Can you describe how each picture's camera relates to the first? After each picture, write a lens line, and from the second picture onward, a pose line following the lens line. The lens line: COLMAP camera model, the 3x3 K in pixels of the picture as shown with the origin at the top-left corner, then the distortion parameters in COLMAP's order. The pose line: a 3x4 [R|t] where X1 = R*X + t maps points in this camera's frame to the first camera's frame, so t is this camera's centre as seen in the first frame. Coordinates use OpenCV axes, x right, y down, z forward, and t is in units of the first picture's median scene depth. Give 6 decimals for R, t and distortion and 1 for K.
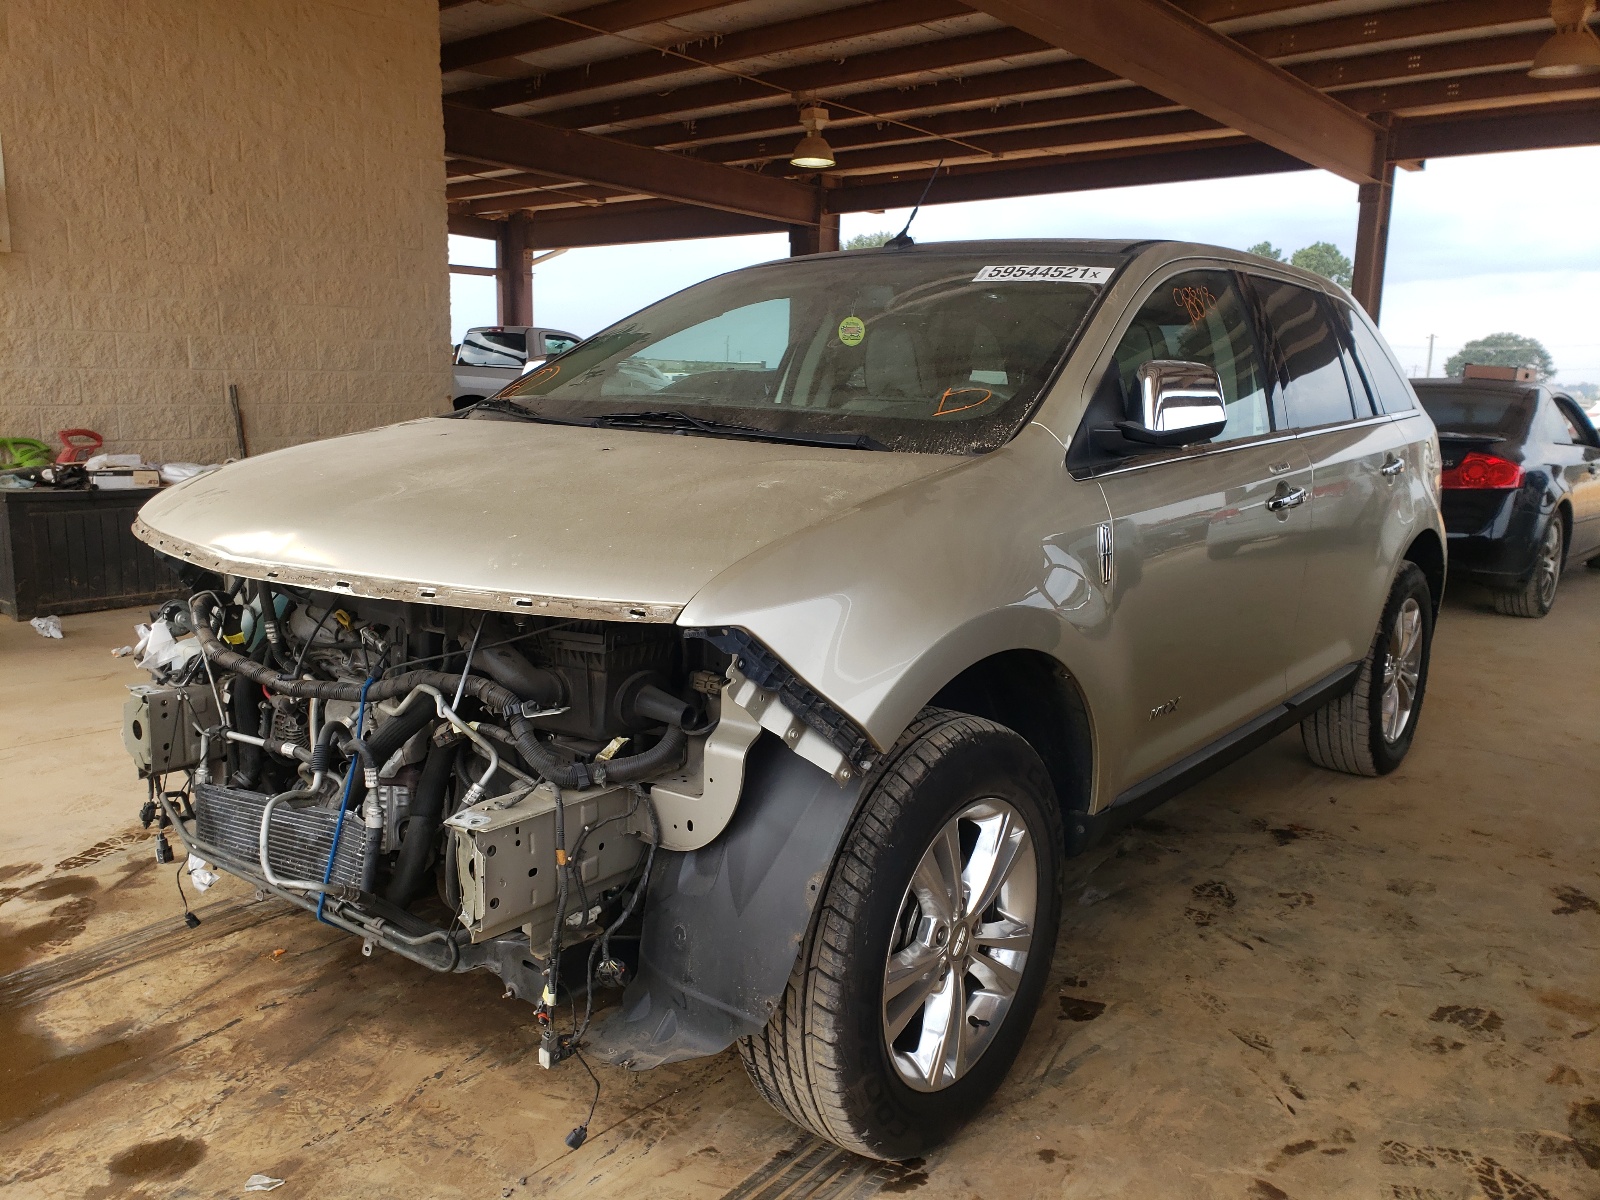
lens RADIAL K [[1275.2, 0, 795.1], [0, 1275.2, 592.9], [0, 0, 1]] dist [0.004034, -0.011866]
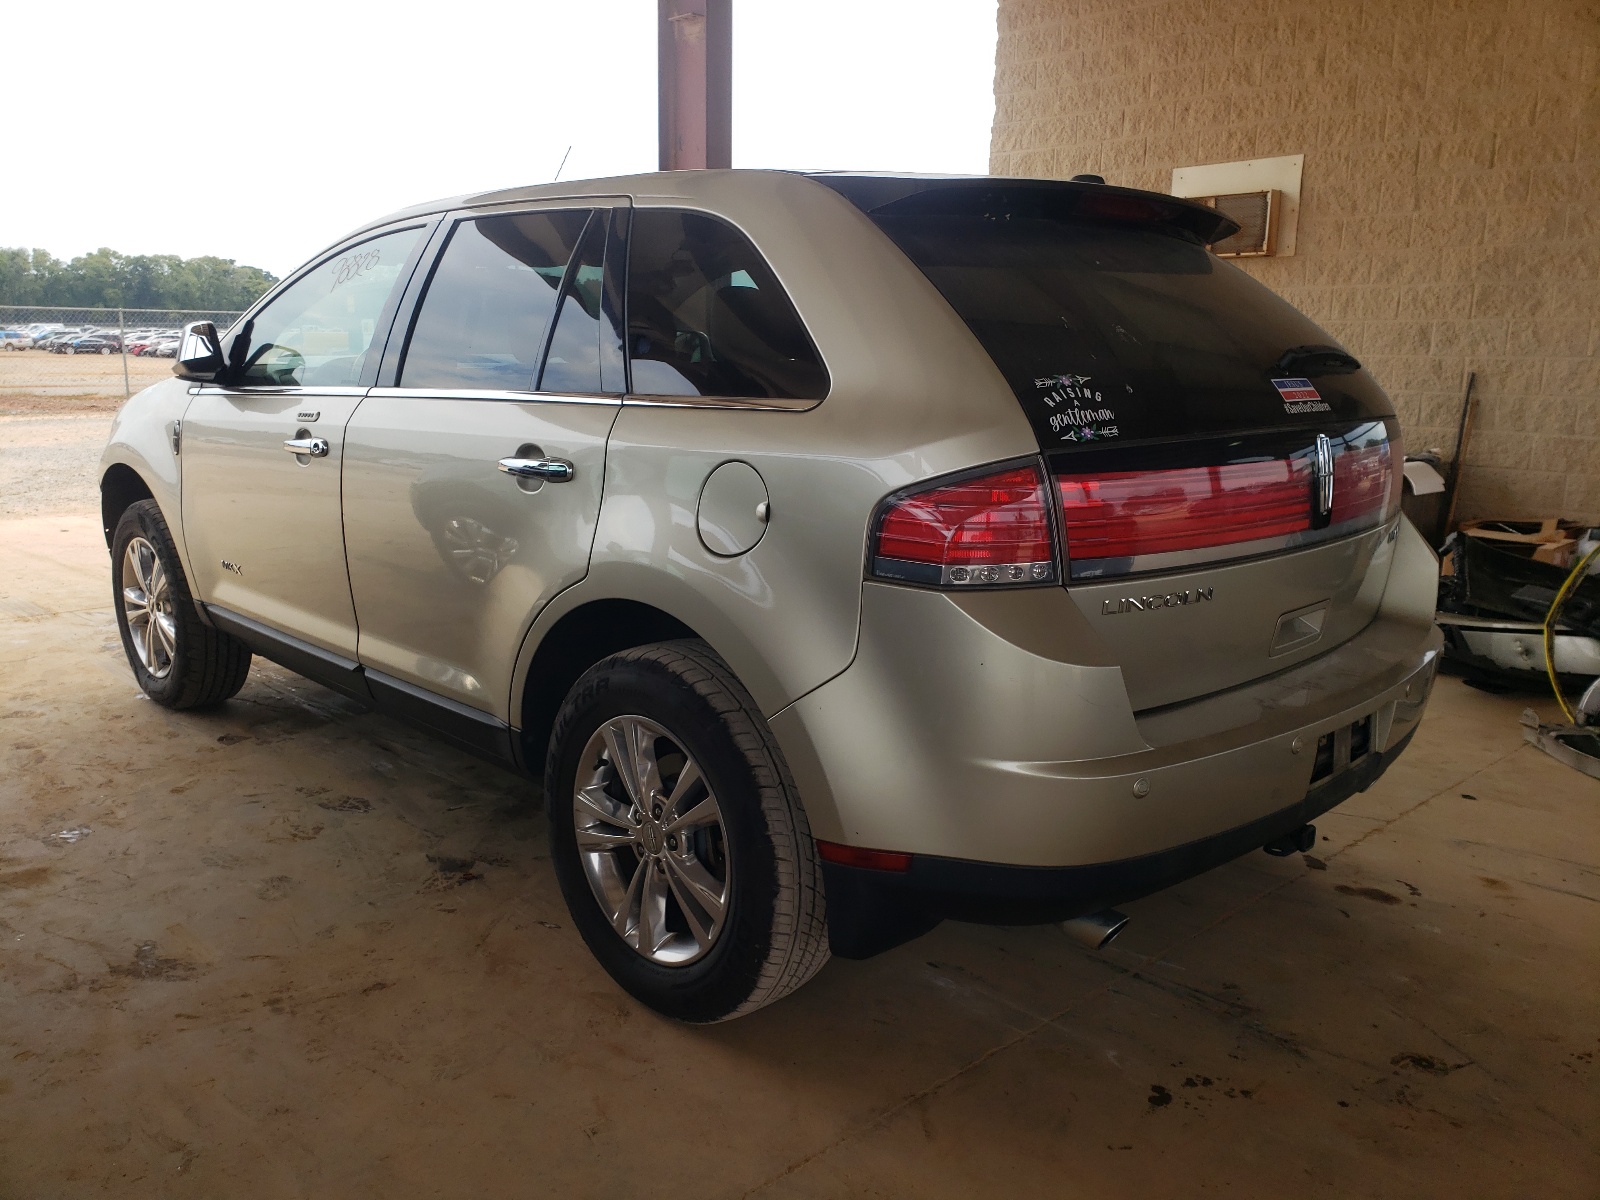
lens RADIAL K [[1275.2, 0, 795.0], [0, 1275.2, 609.9], [0, 0, 1]] dist [0.004034, -0.011866]
pose [[-0.148162, 0.172935, -0.973725, 0.595594], [-0.193780, 0.960430, 0.200059, -0.089310], [0.969792, 0.218330, -0.108788, 0.680077]]
